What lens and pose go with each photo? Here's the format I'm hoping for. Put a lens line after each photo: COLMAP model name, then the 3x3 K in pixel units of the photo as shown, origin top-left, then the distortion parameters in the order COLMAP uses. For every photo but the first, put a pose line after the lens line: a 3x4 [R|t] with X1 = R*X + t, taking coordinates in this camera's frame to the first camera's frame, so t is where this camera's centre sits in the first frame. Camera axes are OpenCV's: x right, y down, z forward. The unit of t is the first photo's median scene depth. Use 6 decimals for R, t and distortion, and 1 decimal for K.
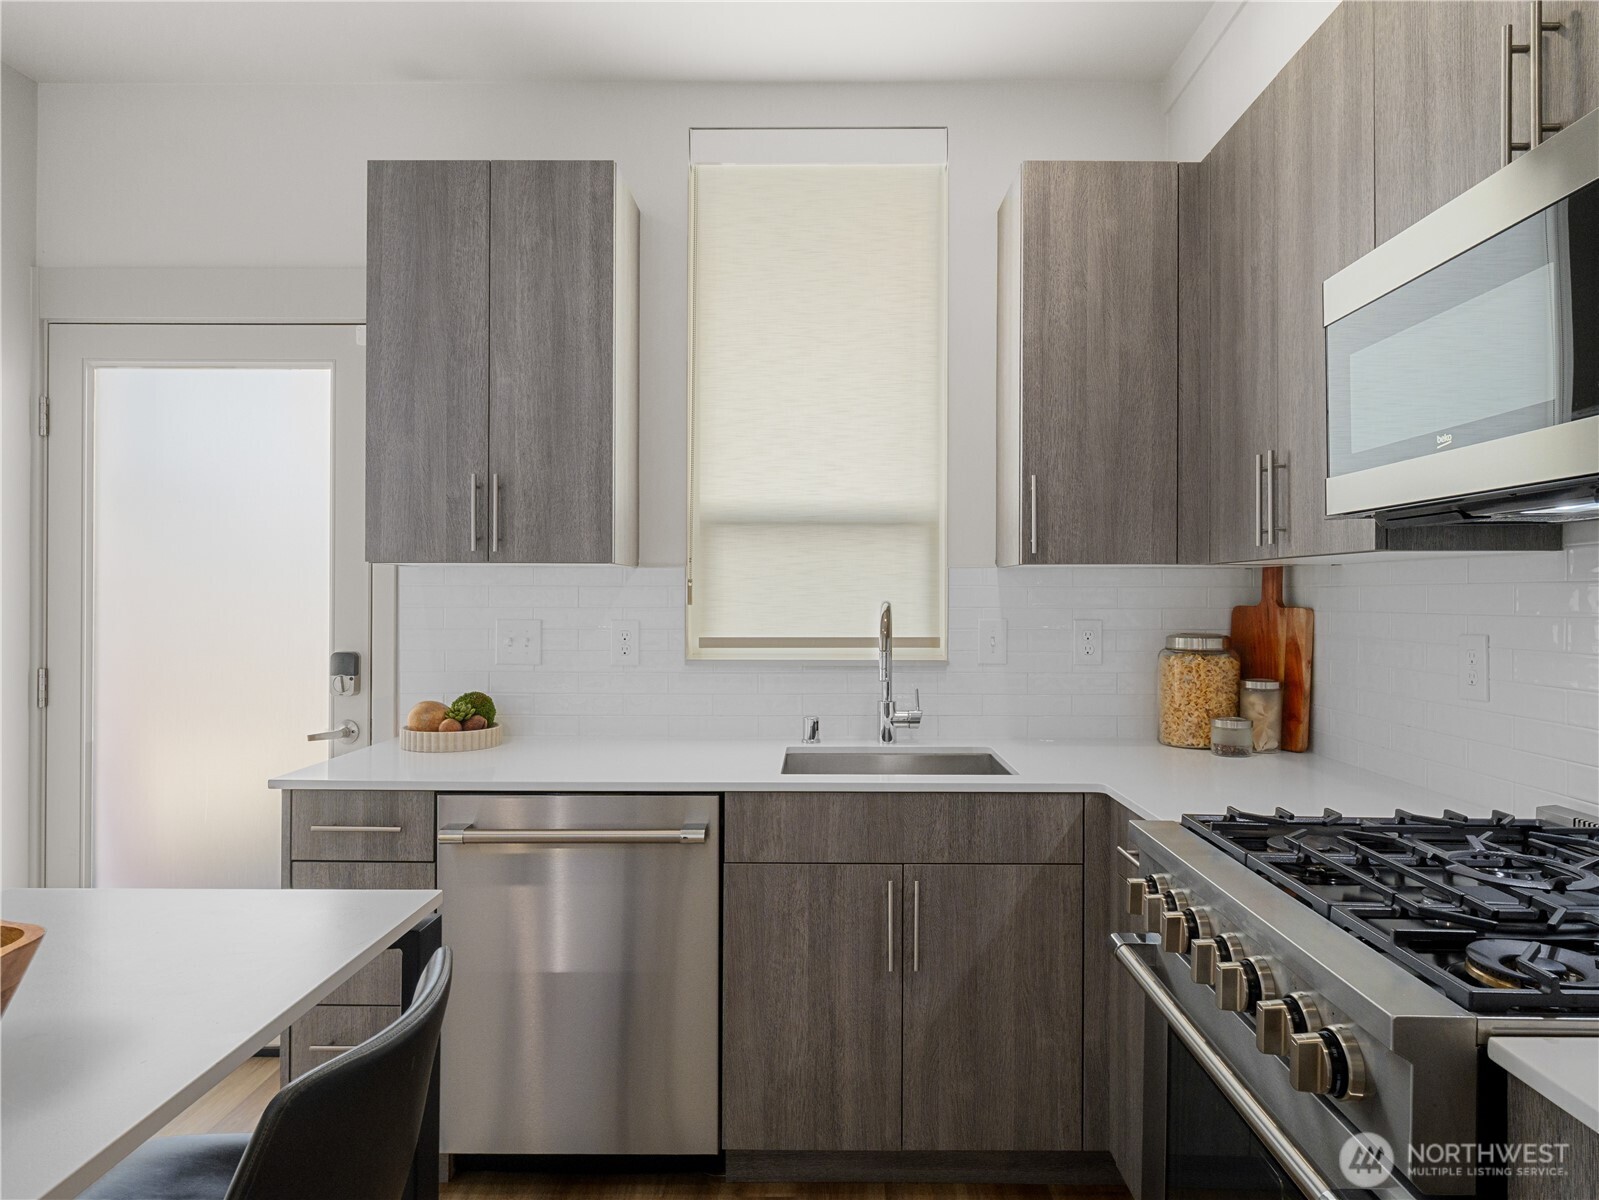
lens RADIAL K [[981.4, 0, 808.3], [0, 981.4, 596.0], [0, 0, 1]] dist [-0.003612, -0.000336]
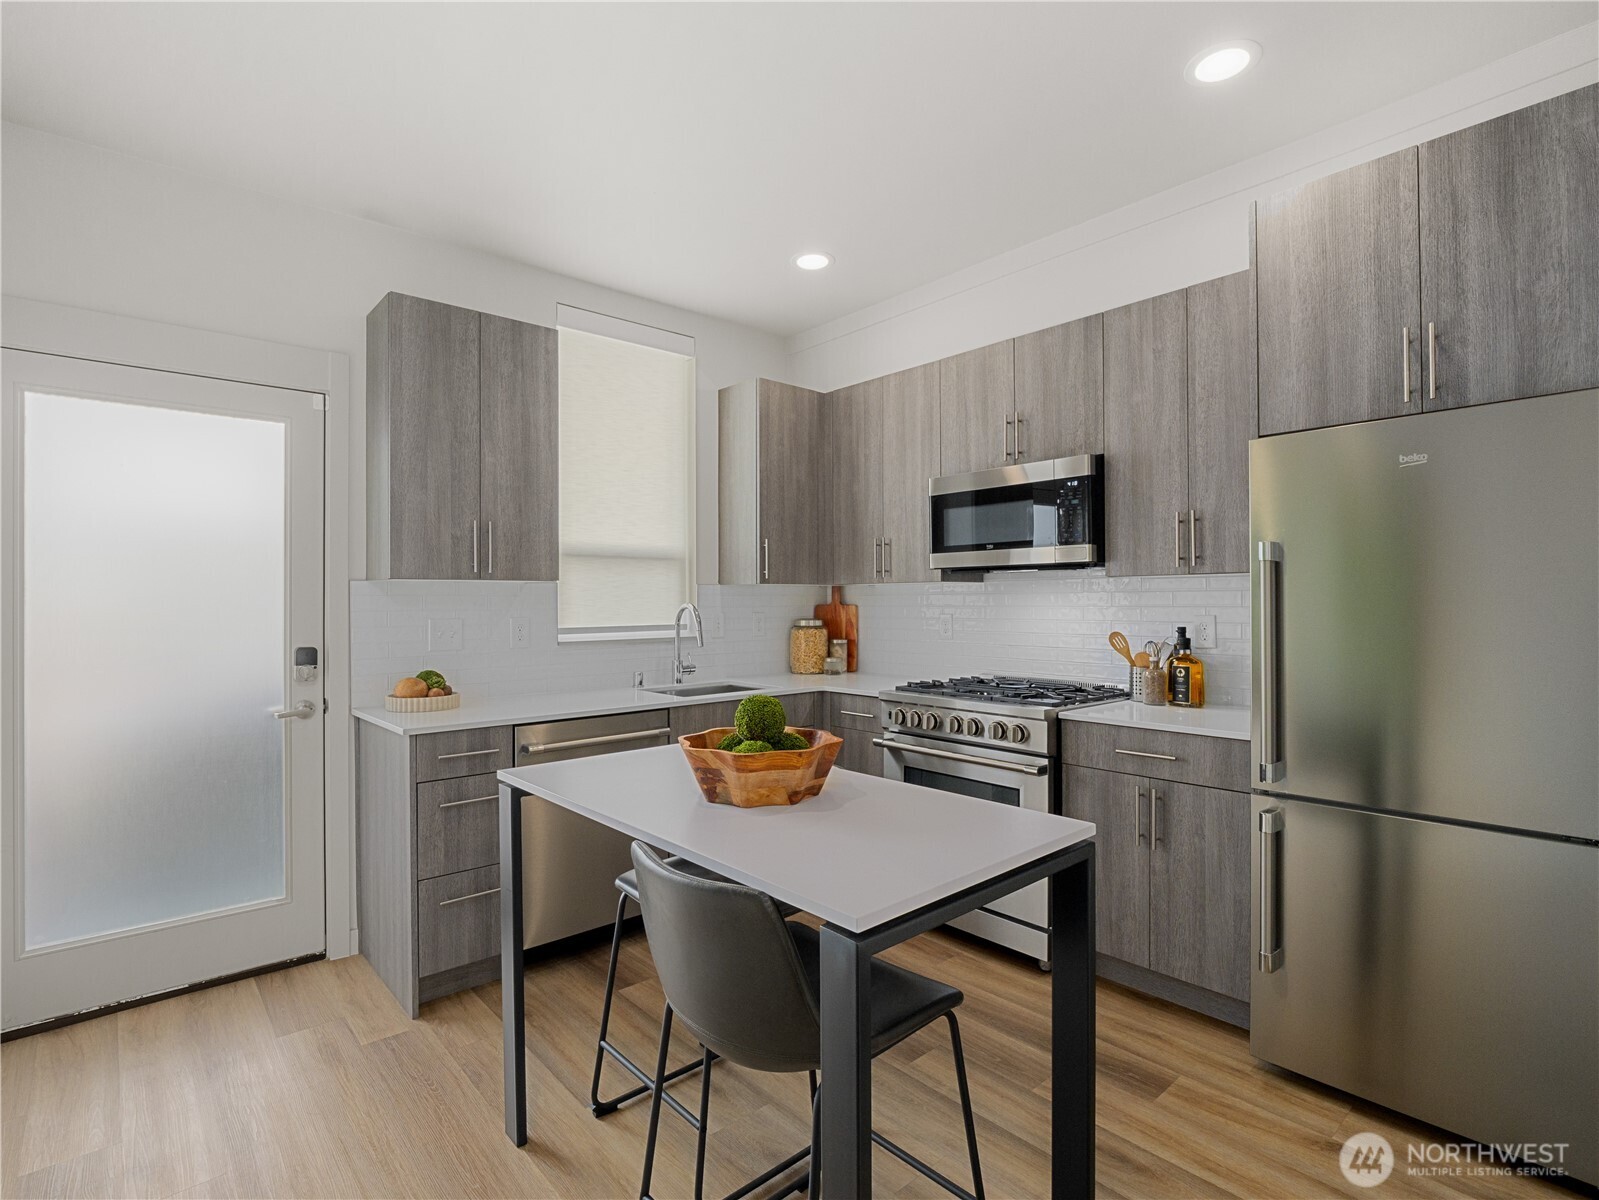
lens RADIAL K [[810.0, 0, 796.4], [0, 810.0, 607.7], [0, 0, 1]] dist [-0.000111, -0.011405]
pose [[0.741876, -0.011642, 0.670436, -0.800070], [0.006339, 0.999926, 0.010350, -0.000954], [-0.670507, -0.003429, 0.741895, -0.244935]]
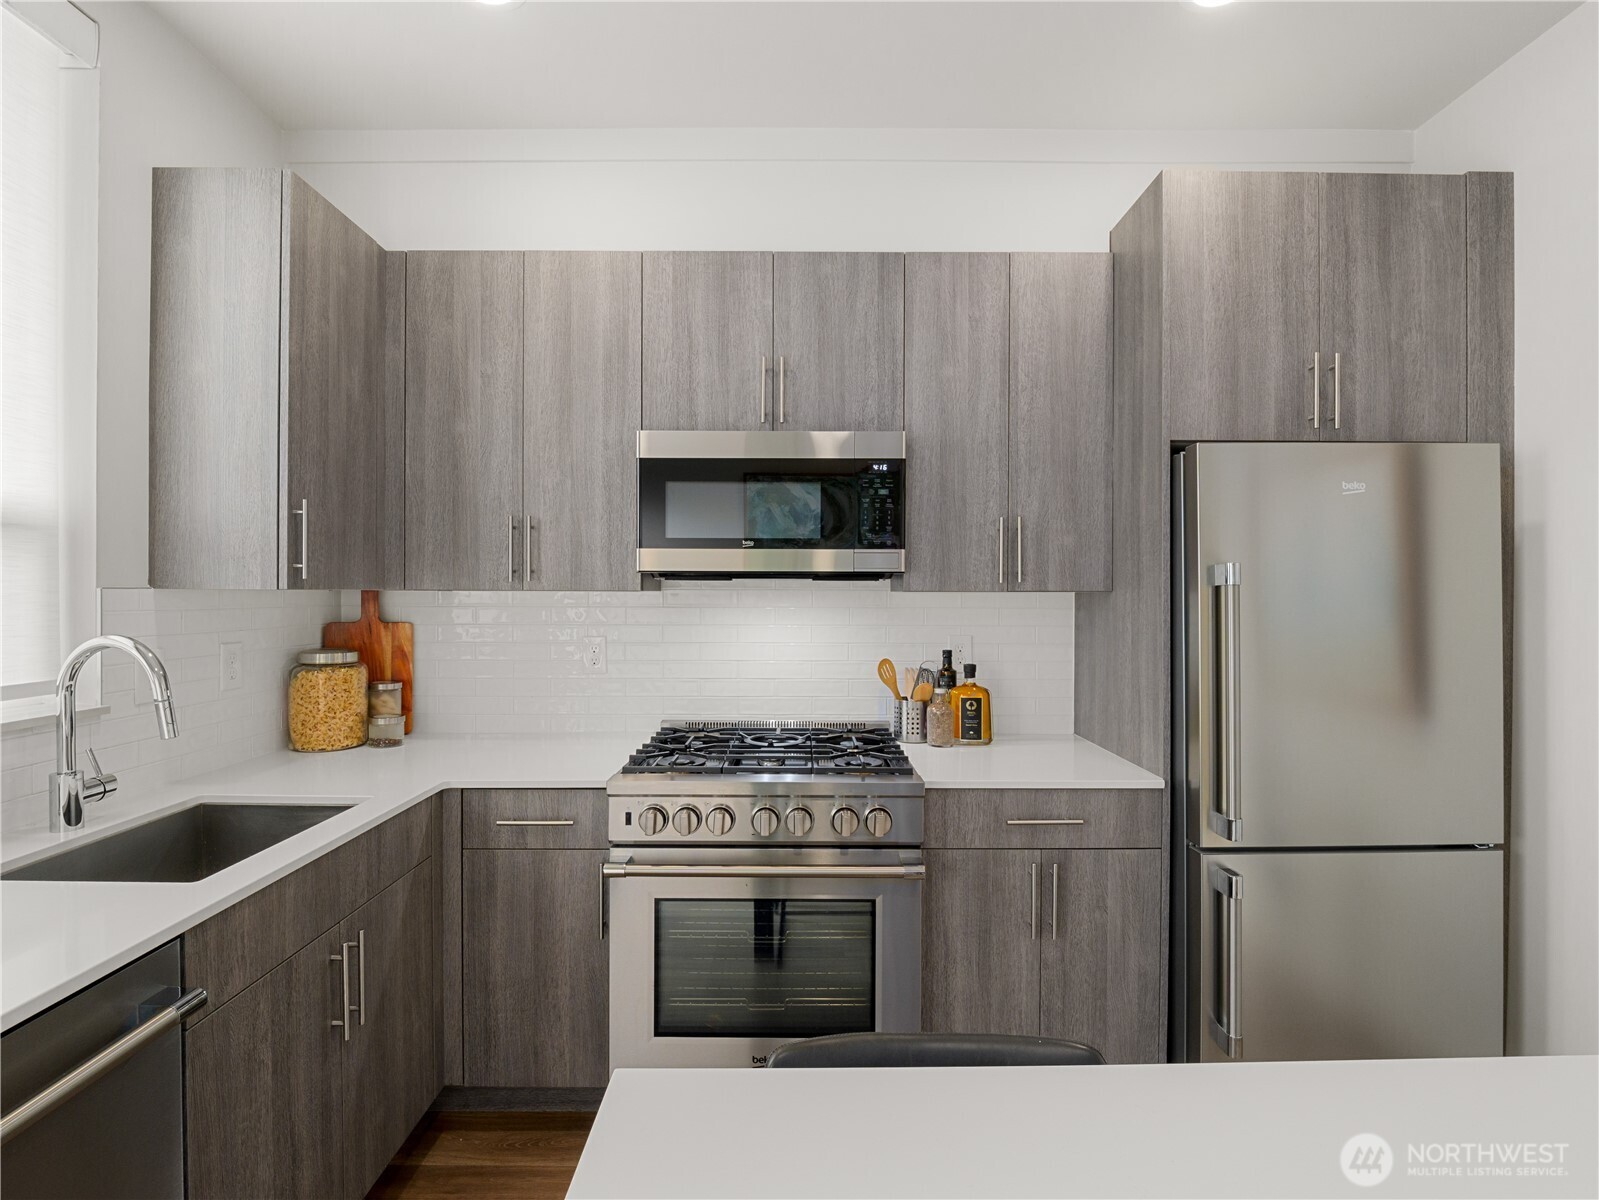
lens RADIAL K [[774.0, 0, 806.5], [0, 774.0, 603.5], [0, 0, 1]] dist [0.003395, -0.019625]
pose [[-0.025567, -0.016017, 0.999545, -0.542960], [-0.004655, 0.999863, 0.015903, -0.032539], [-0.999662, -0.004246, -0.025638, 0.504298]]
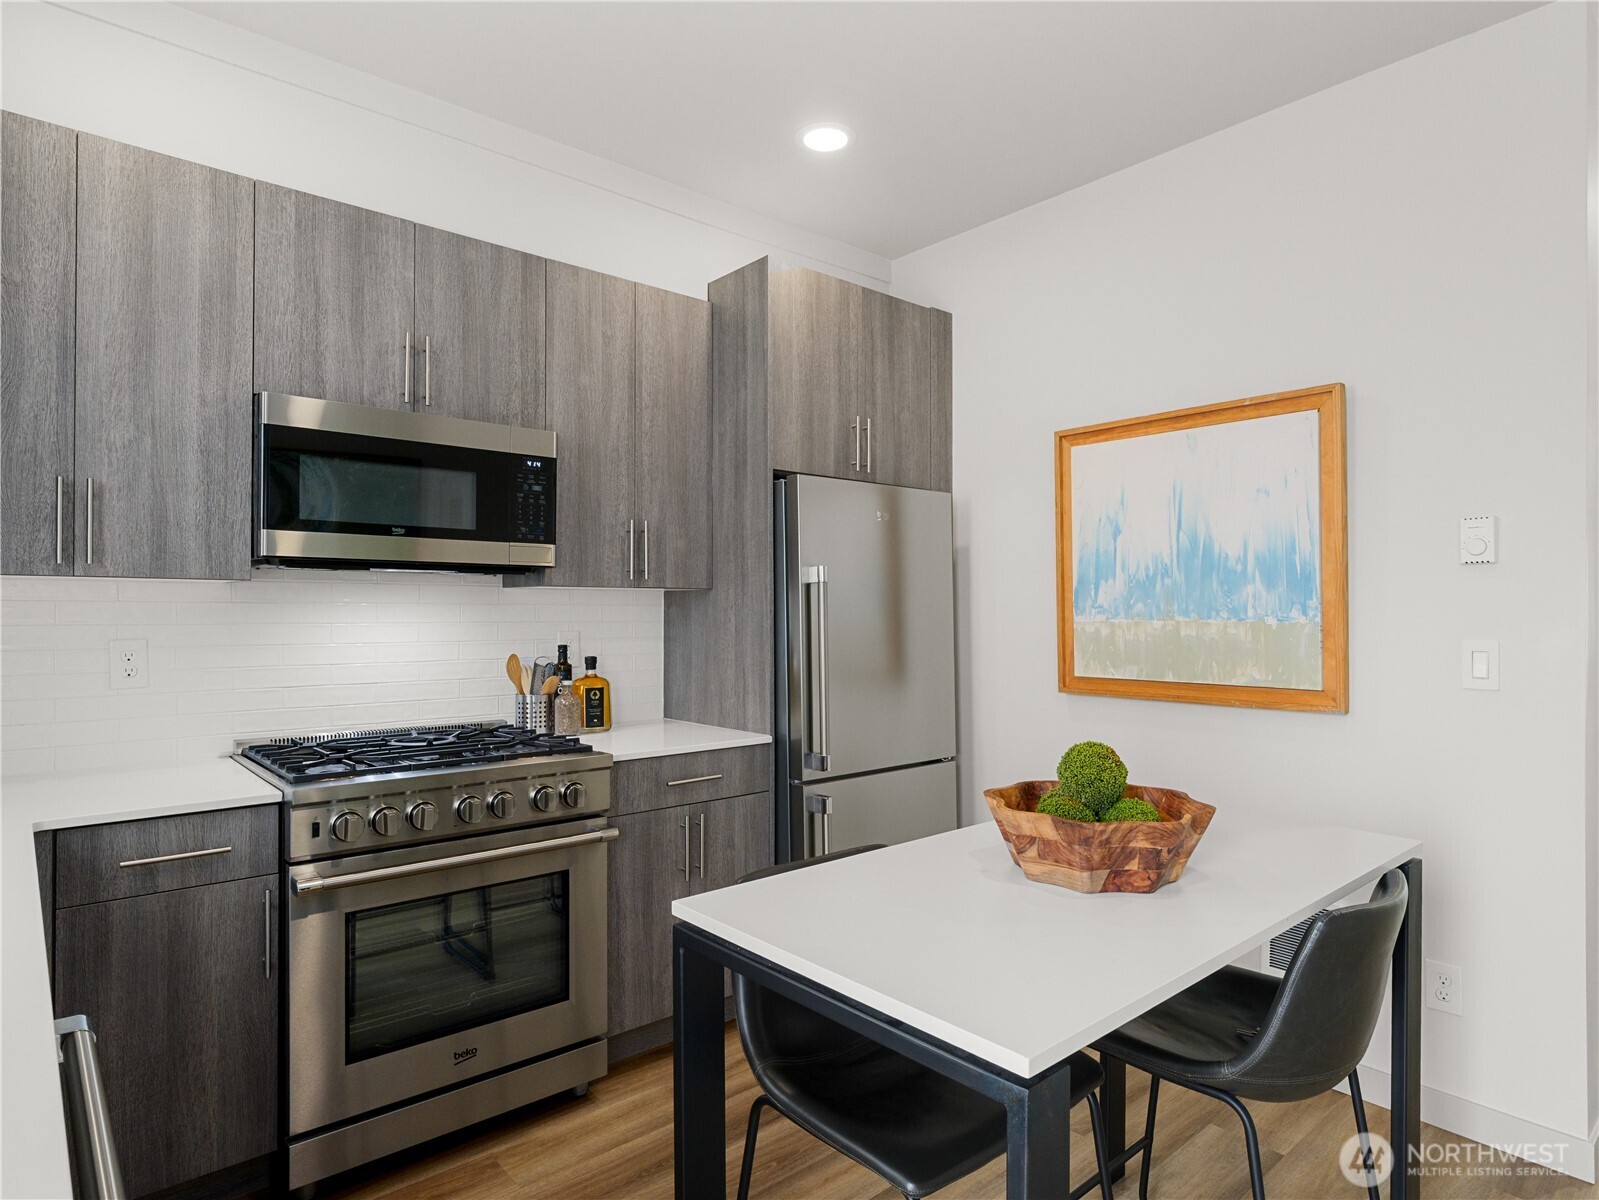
lens RADIAL K [[910.9, 0, 819.3], [0, 910.9, 615.6], [0, 0, 1]] dist [-0.000832, -0.002740]
pose [[-0.680994, -0.007134, 0.732254, -0.674187], [-0.004674, 0.999975, 0.005395, -0.003337], [-0.732274, 0.000251, -0.681010, 0.887116]]
